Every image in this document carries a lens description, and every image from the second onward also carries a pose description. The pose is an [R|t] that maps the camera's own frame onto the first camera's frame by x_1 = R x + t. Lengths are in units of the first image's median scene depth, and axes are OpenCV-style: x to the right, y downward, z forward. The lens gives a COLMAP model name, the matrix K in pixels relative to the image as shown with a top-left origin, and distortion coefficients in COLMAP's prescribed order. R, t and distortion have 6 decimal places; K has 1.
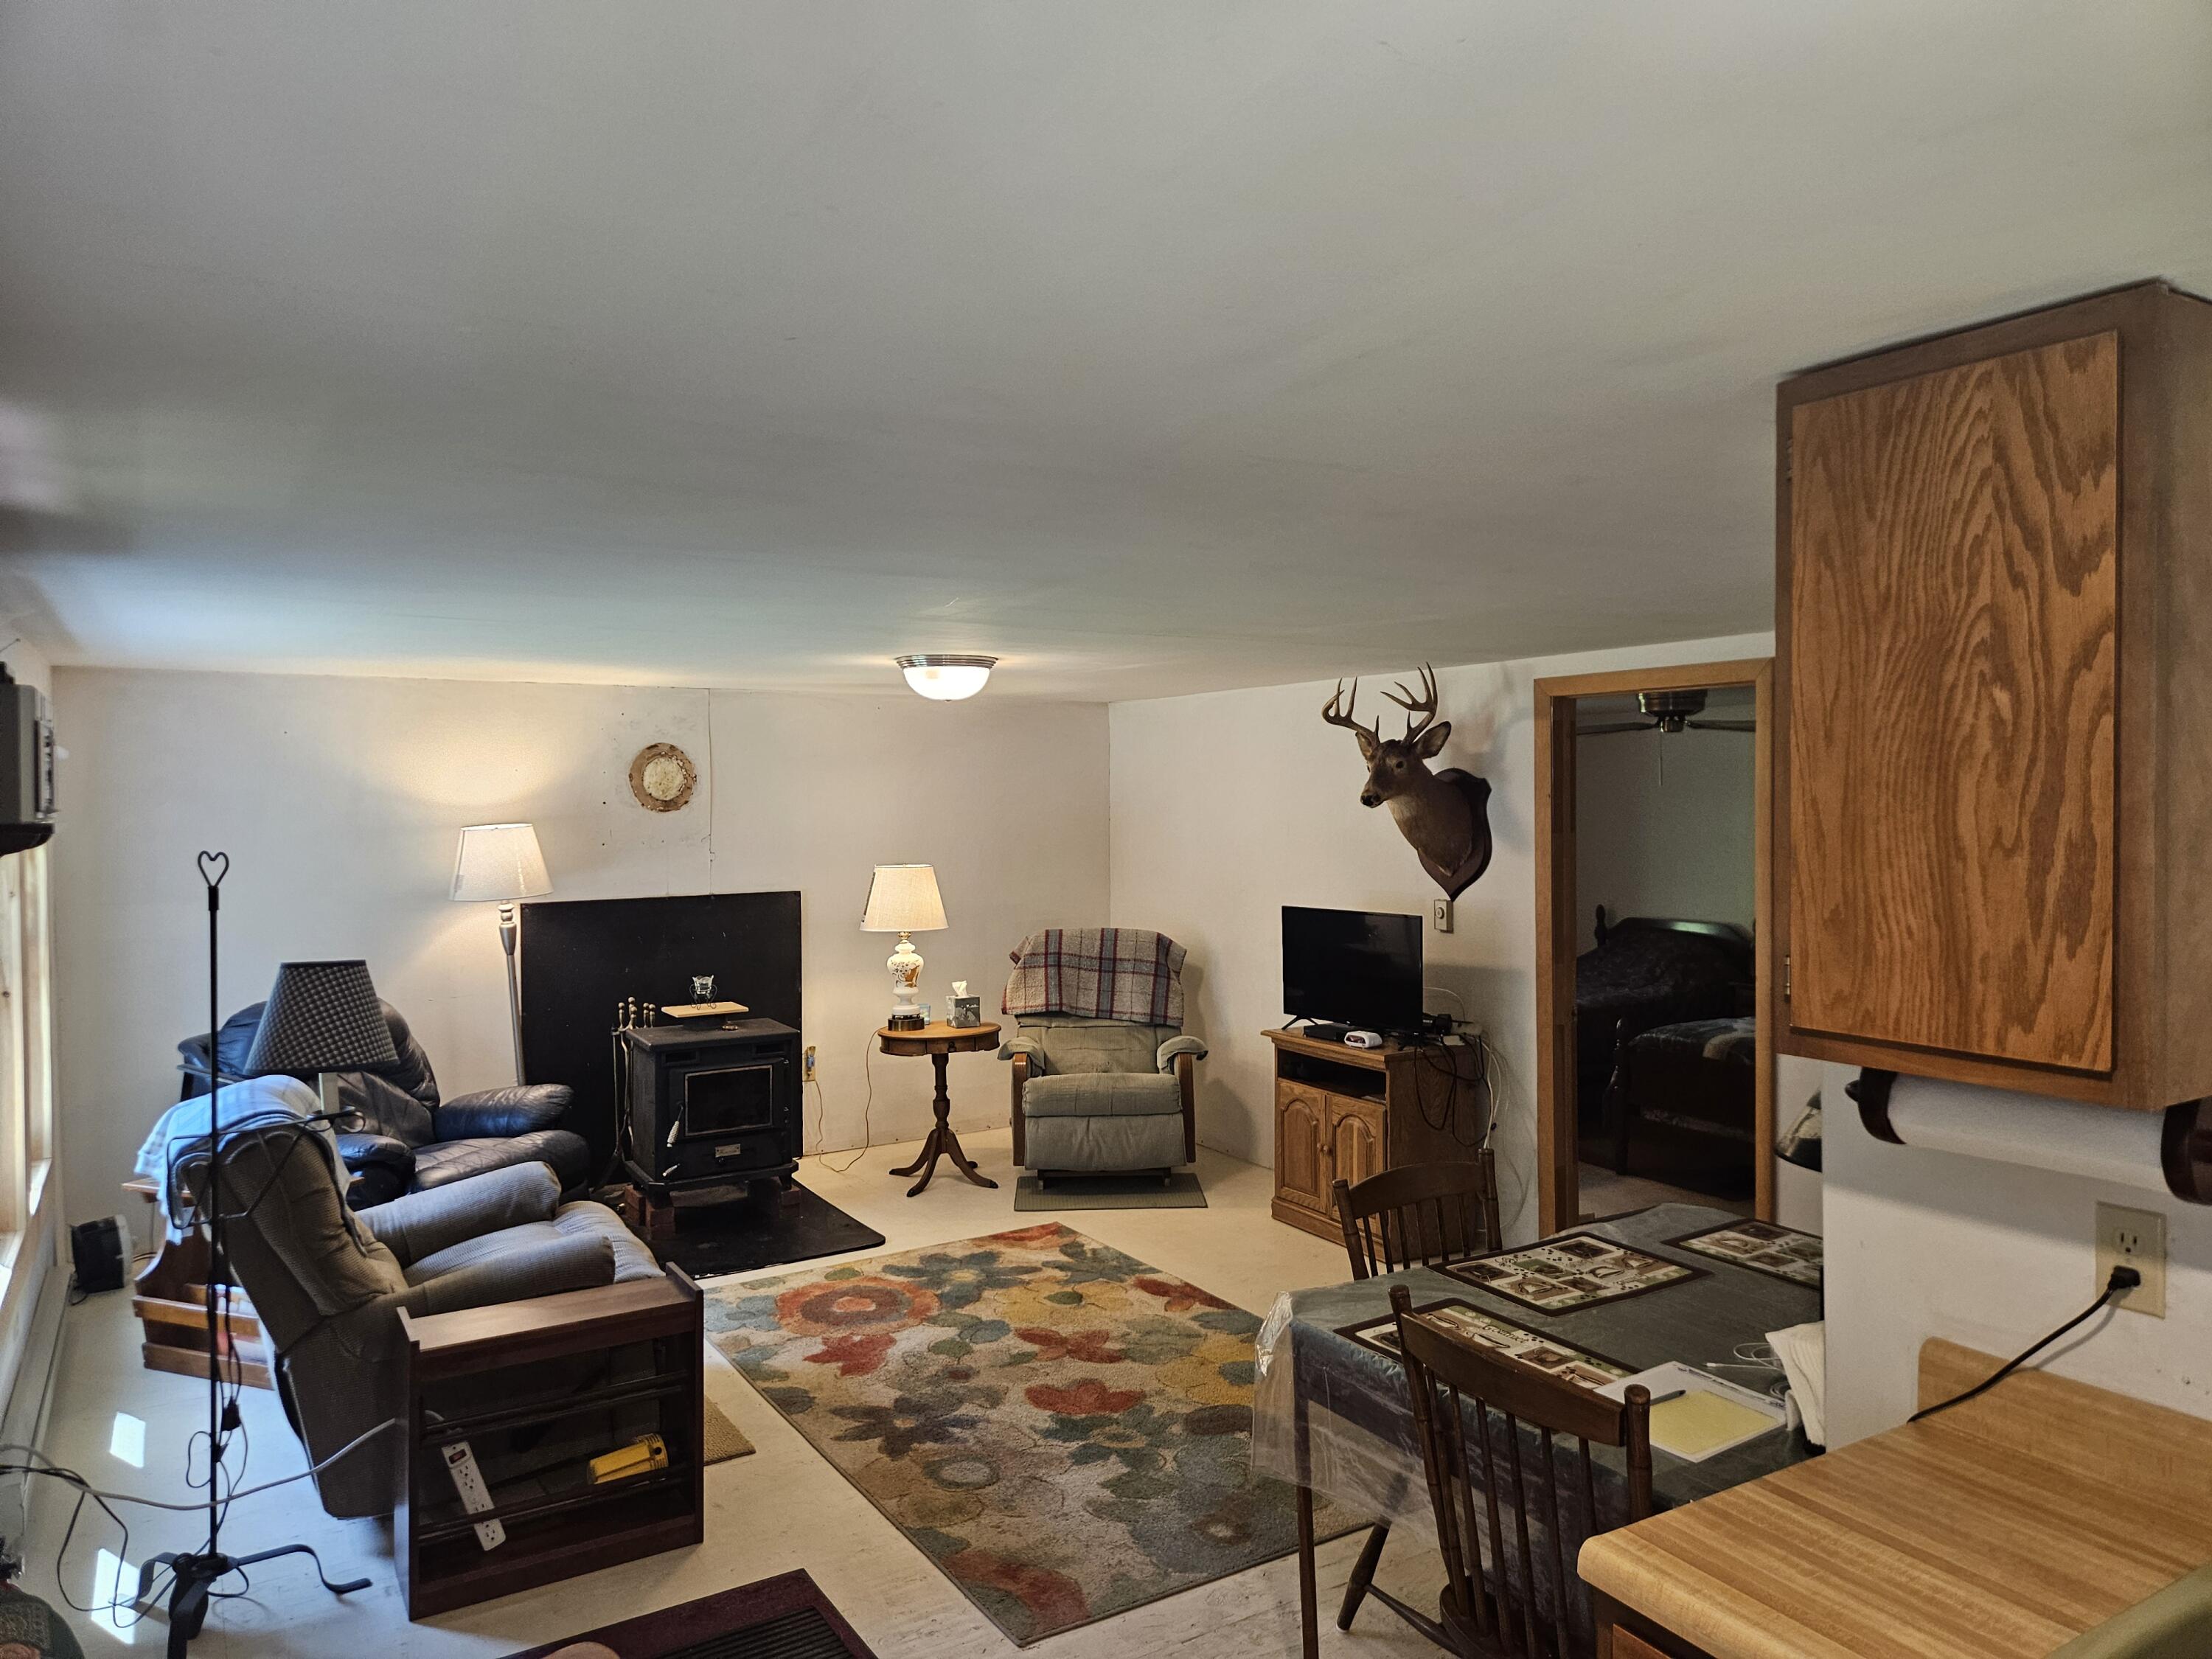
lens RADIAL K [[1484.4, 0, 1084.5], [0, 1484.4, 825.6], [0, 0, 1]] dist [0.068906, -0.054625]
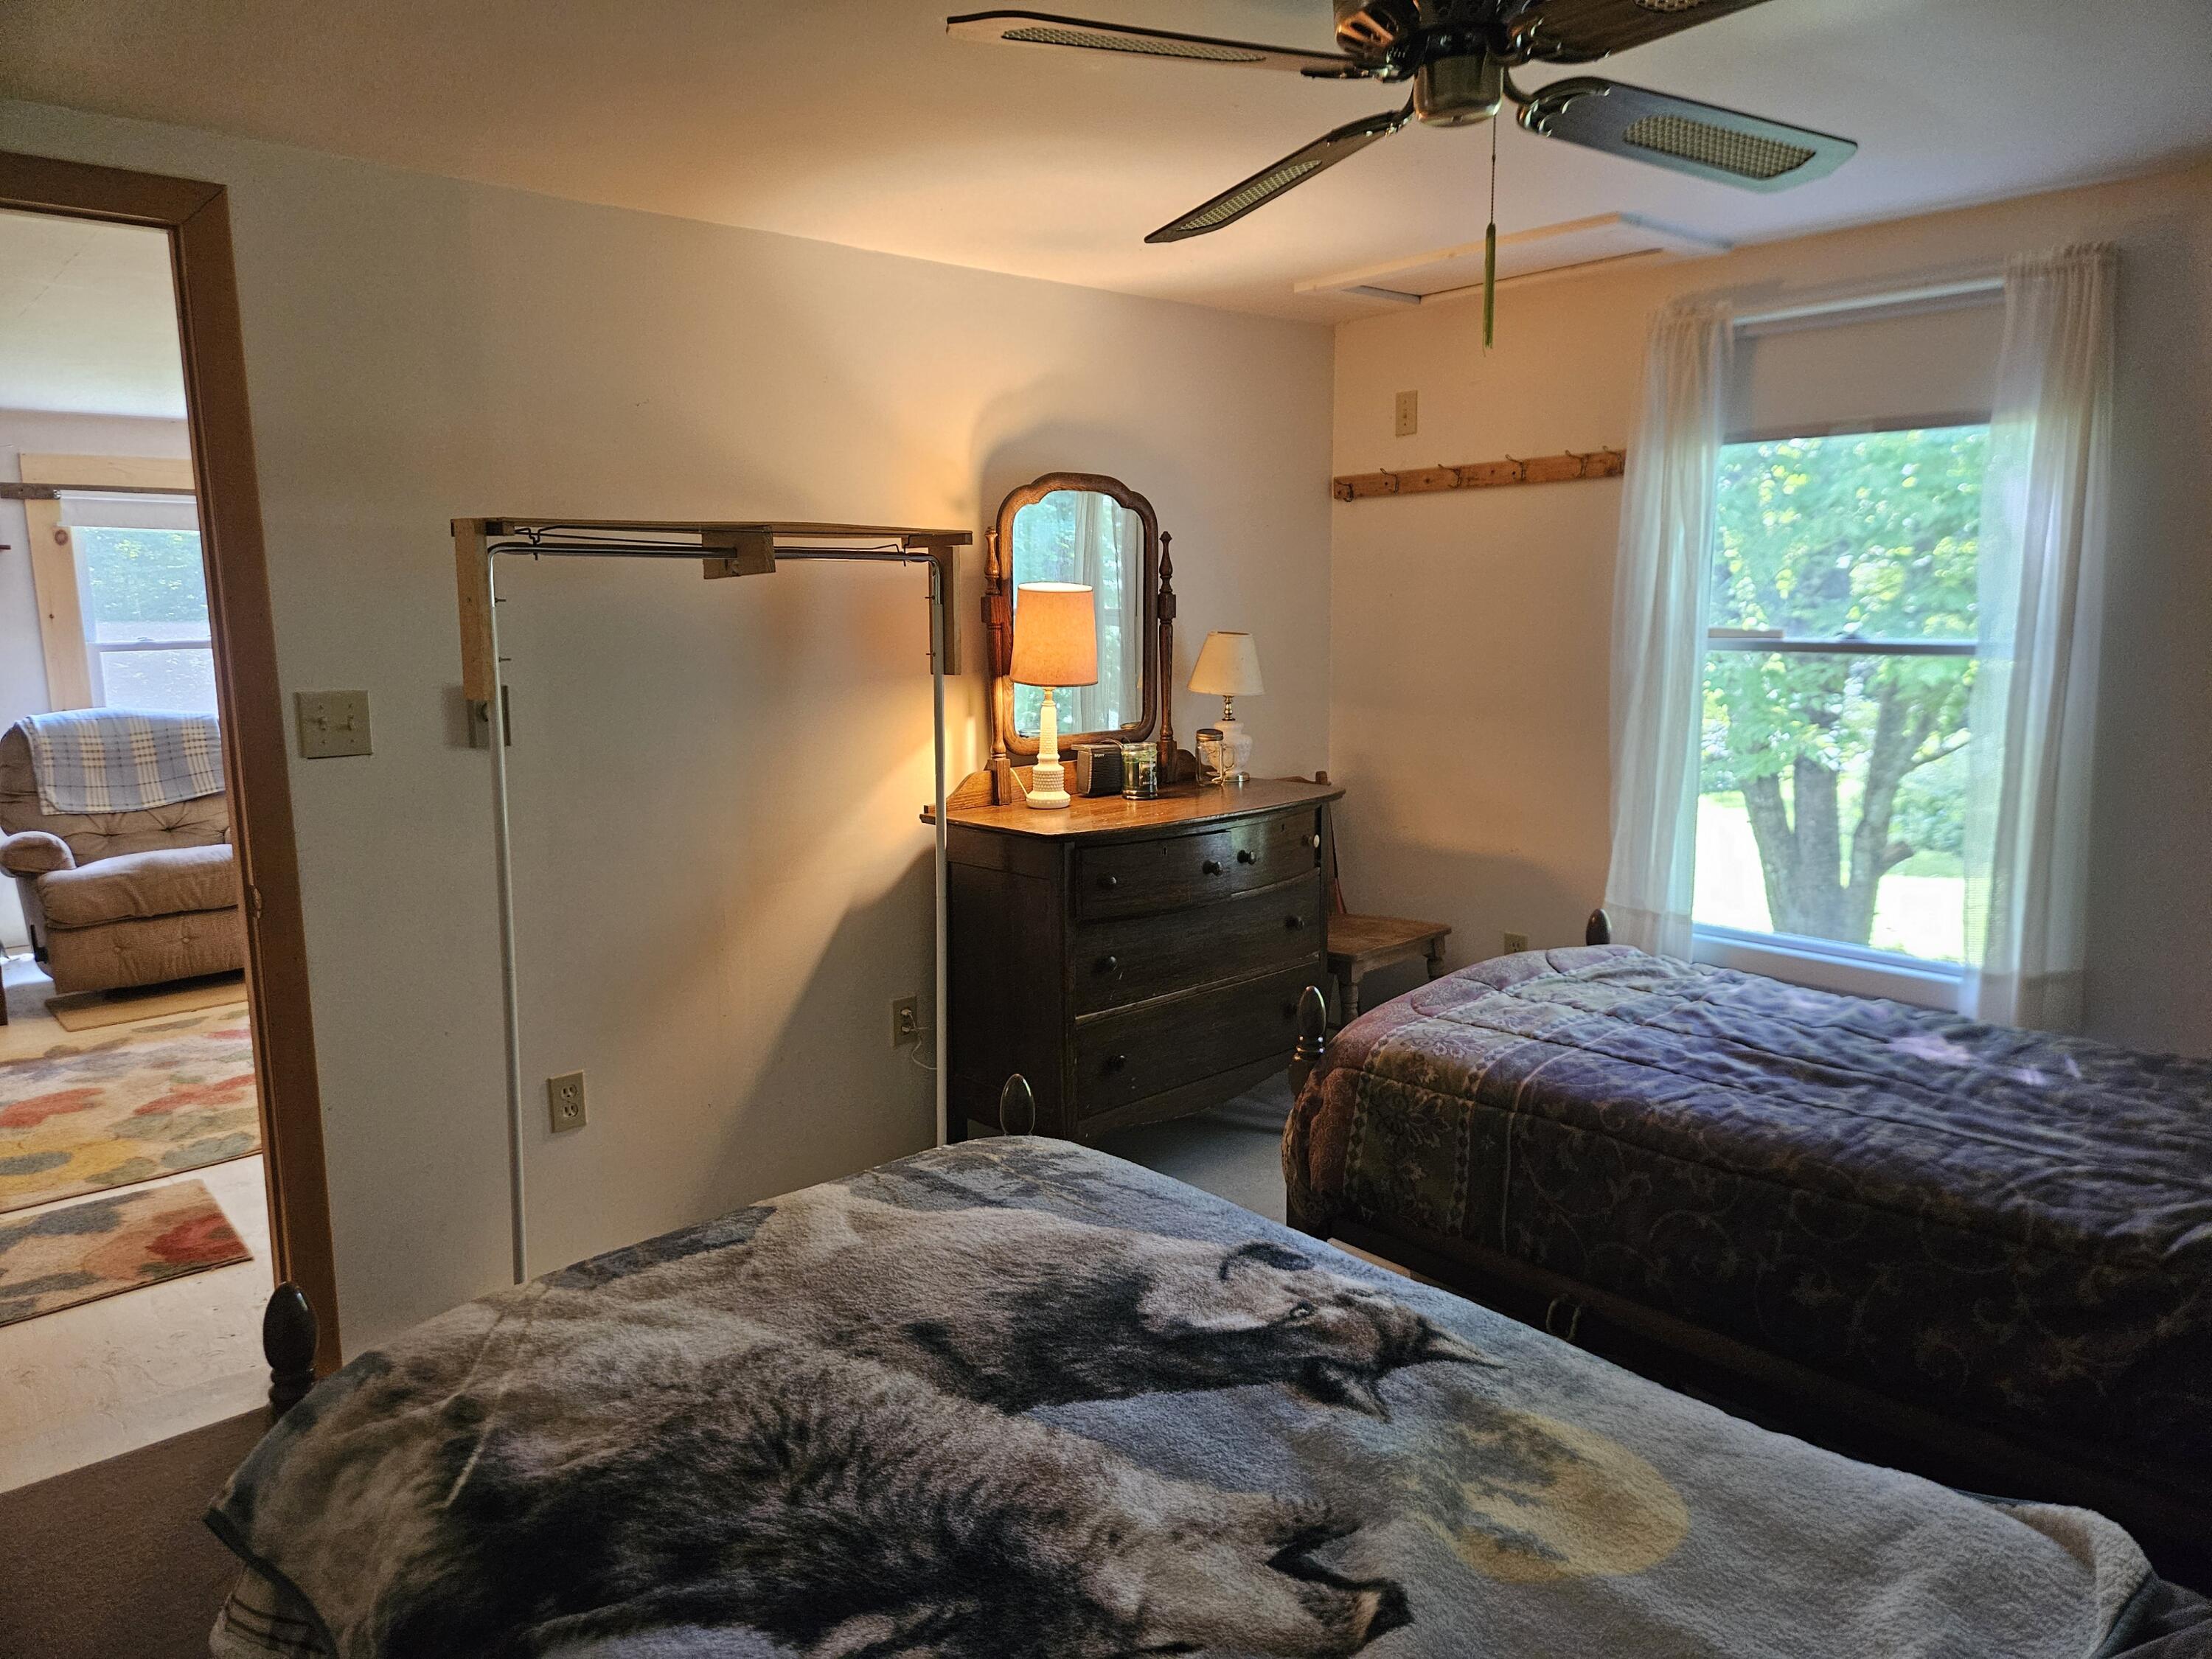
lens RADIAL K [[1484.4, 0, 1095.3], [0, 1484.4, 826.4], [0, 0, 1]] dist [0.068906, -0.054625]
pose [[0.179807, 0.155591, -0.971319, 1.140215], [-0.011146, 0.987671, 0.156147, 0.027524], [0.983639, -0.017250, 0.179324, 1.583396]]
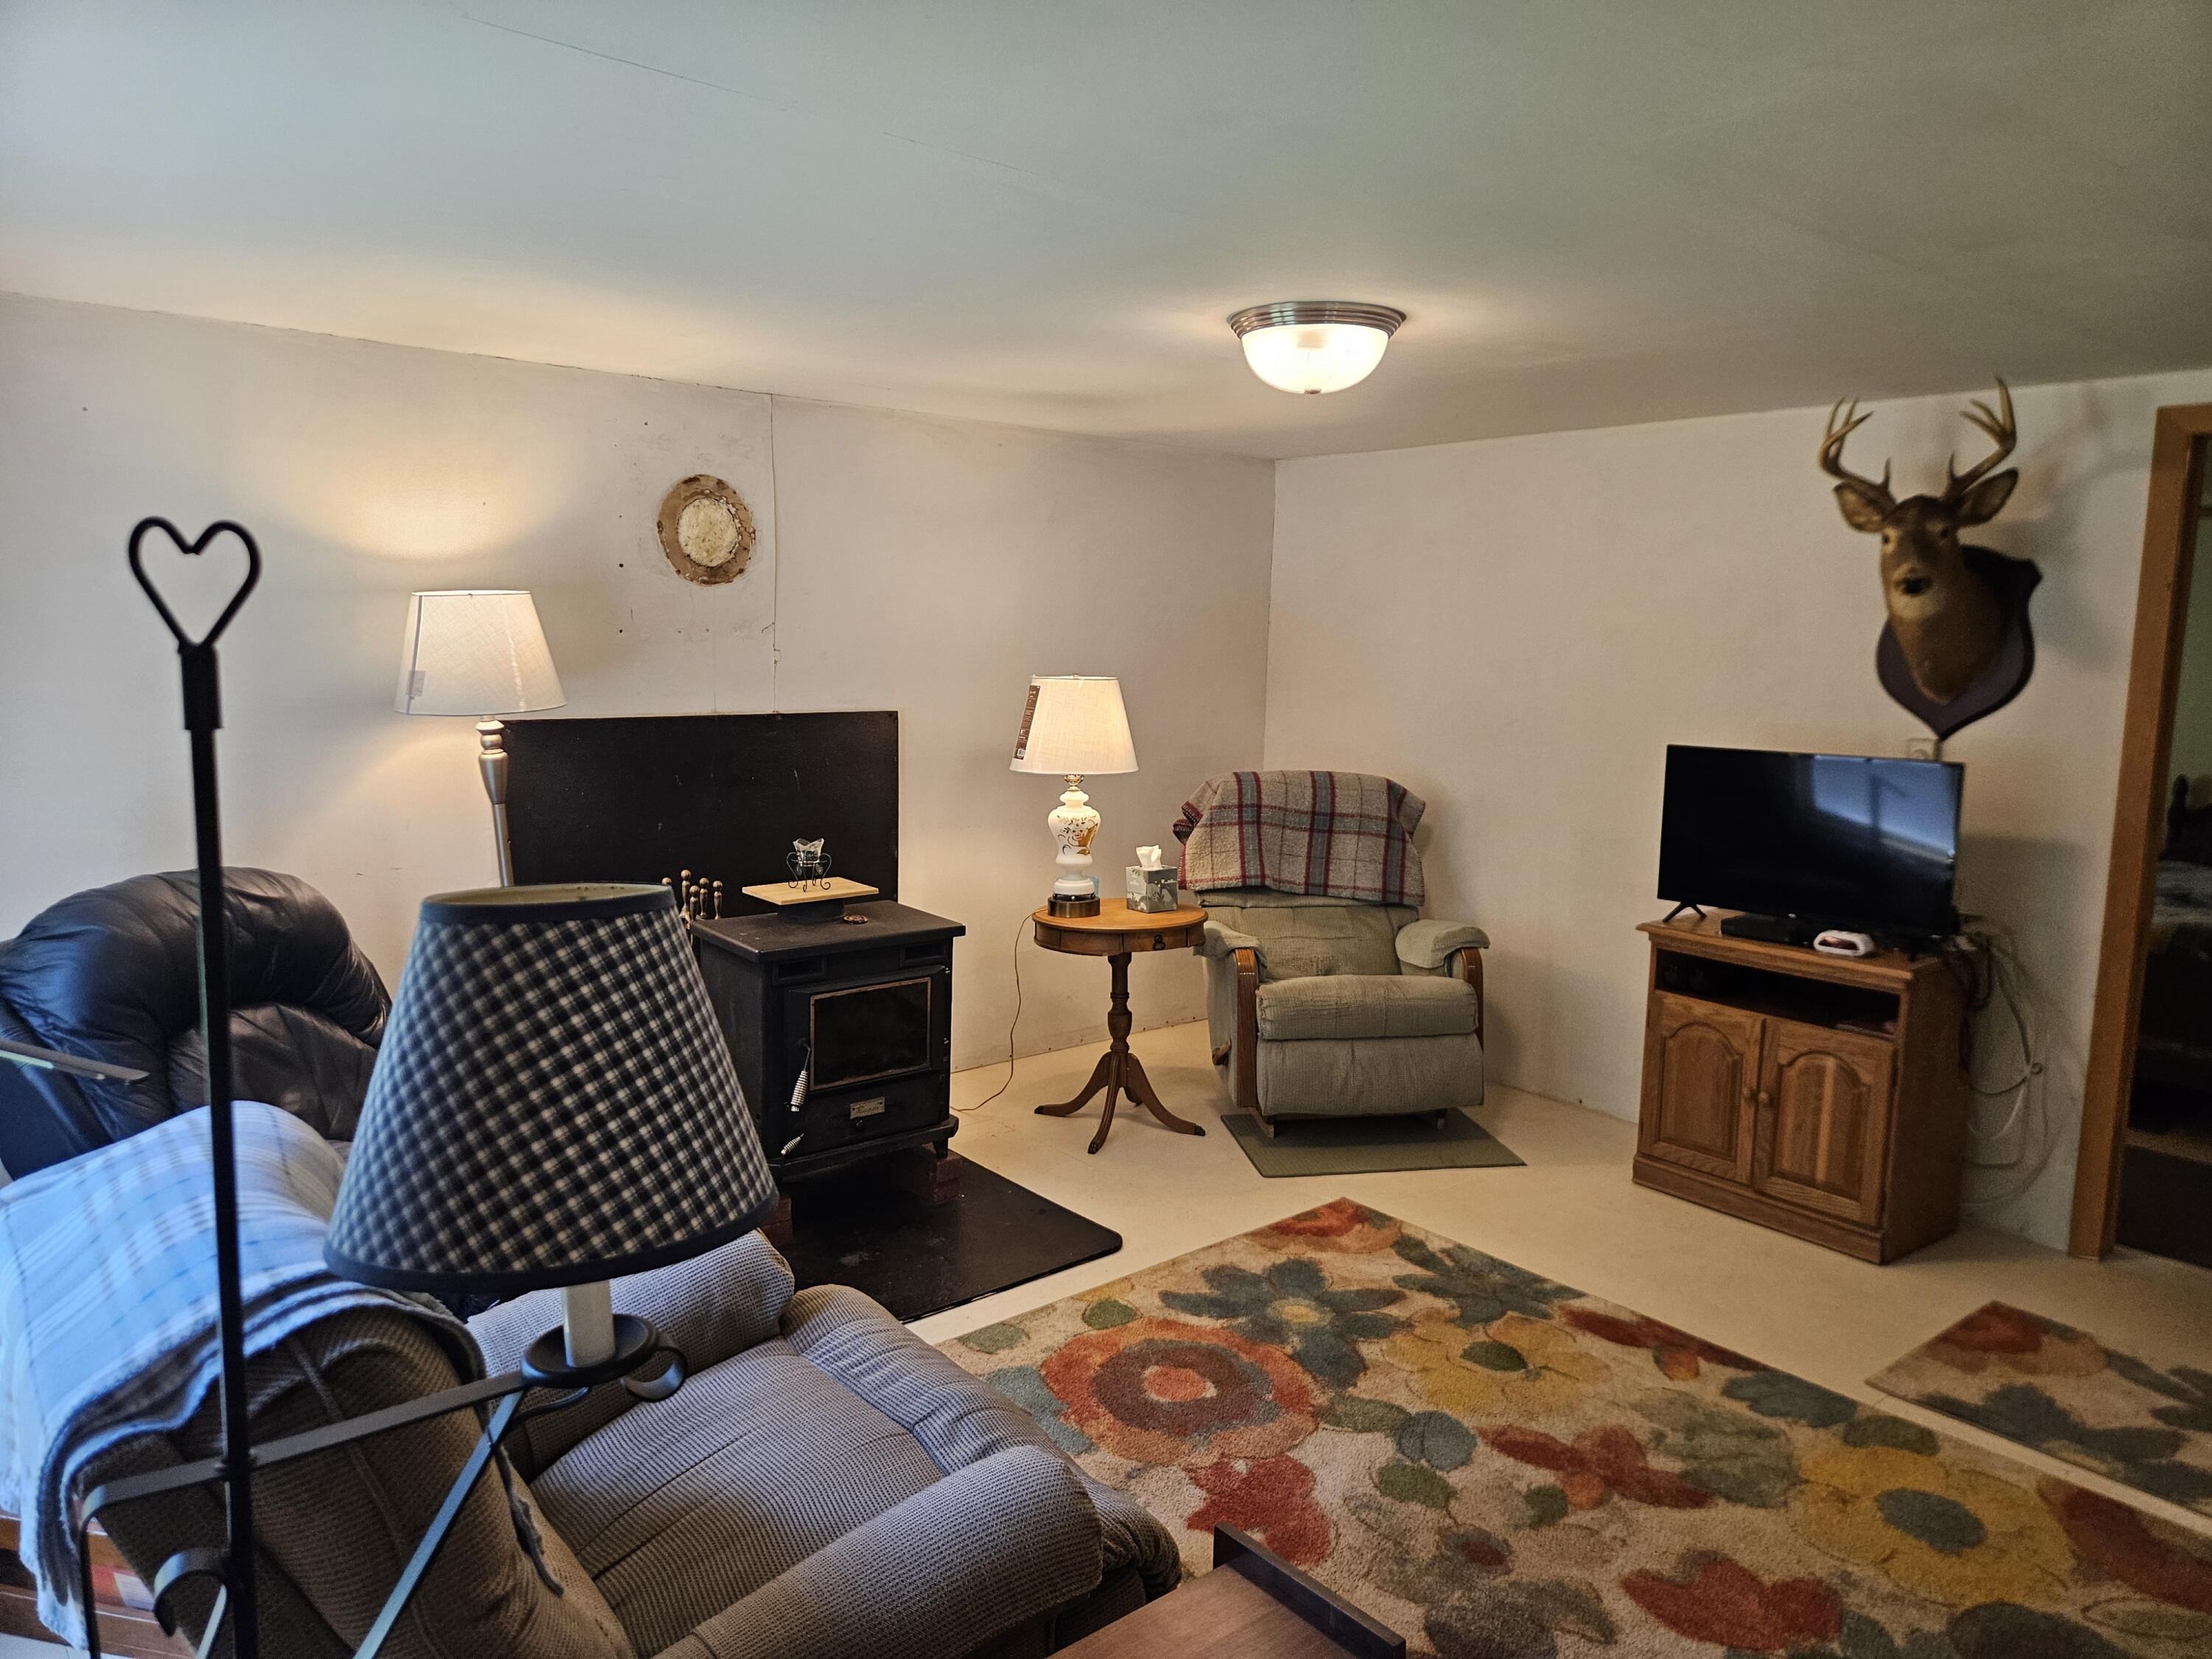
lens RADIAL K [[1484.4, 0, 1110.7], [0, 1484.4, 833.0], [0, 0, 1]] dist [0.068906, -0.054625]
pose [[0.987691, 0.006777, 0.156268, -0.344612], [-0.025402, 0.992748, 0.117501, 0.028794], [-0.154338, -0.120024, 0.980701, 0.526872]]
